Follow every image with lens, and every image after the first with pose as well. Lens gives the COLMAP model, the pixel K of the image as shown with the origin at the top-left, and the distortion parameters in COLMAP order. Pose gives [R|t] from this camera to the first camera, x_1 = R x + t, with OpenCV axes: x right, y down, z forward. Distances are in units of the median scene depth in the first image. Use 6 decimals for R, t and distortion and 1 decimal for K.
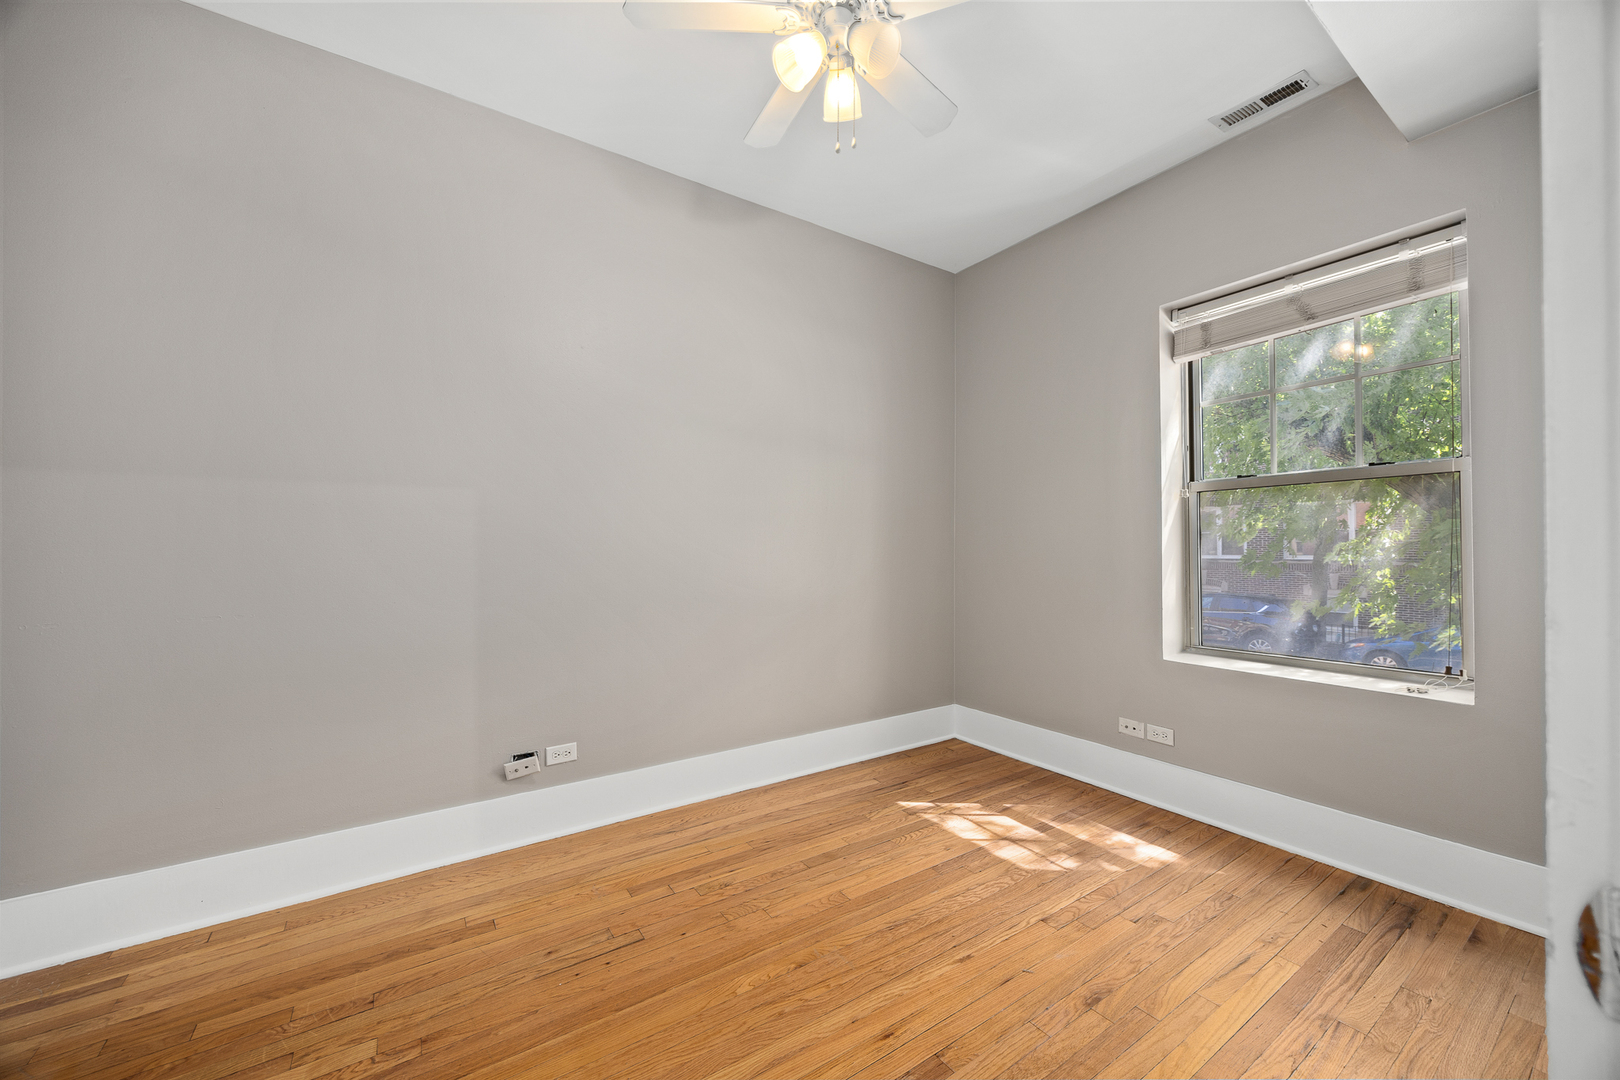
lens RADIAL K [[620.0, 0, 810.5], [0, 620.0, 547.5], [0, 0, 1]] dist [-0.001609, 0.000121]
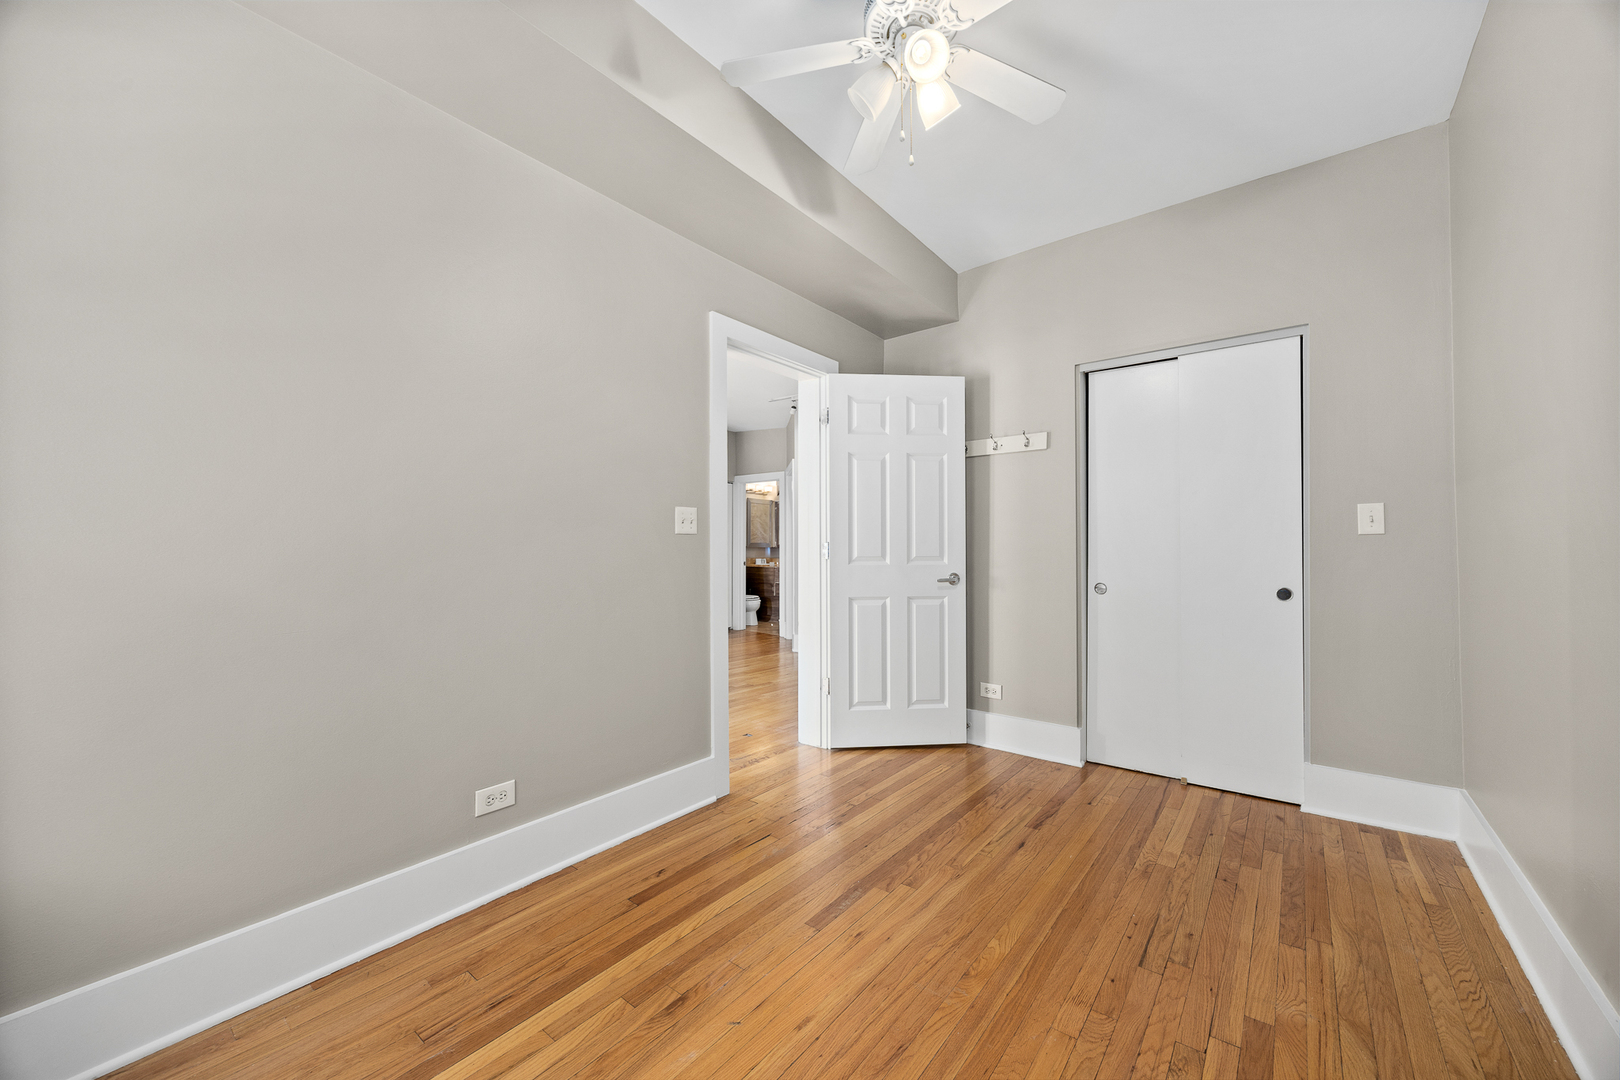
lens RADIAL K [[620.0, 0, 809.9], [0, 620.0, 542.0], [0, 0, 1]] dist [-0.001609, 0.000121]
pose [[-0.954138, 0.006576, -0.299294, 0.509674], [0.010205, 0.999892, -0.010566, 0.008134], [0.299193, -0.013136, -0.954102, 1.890779]]
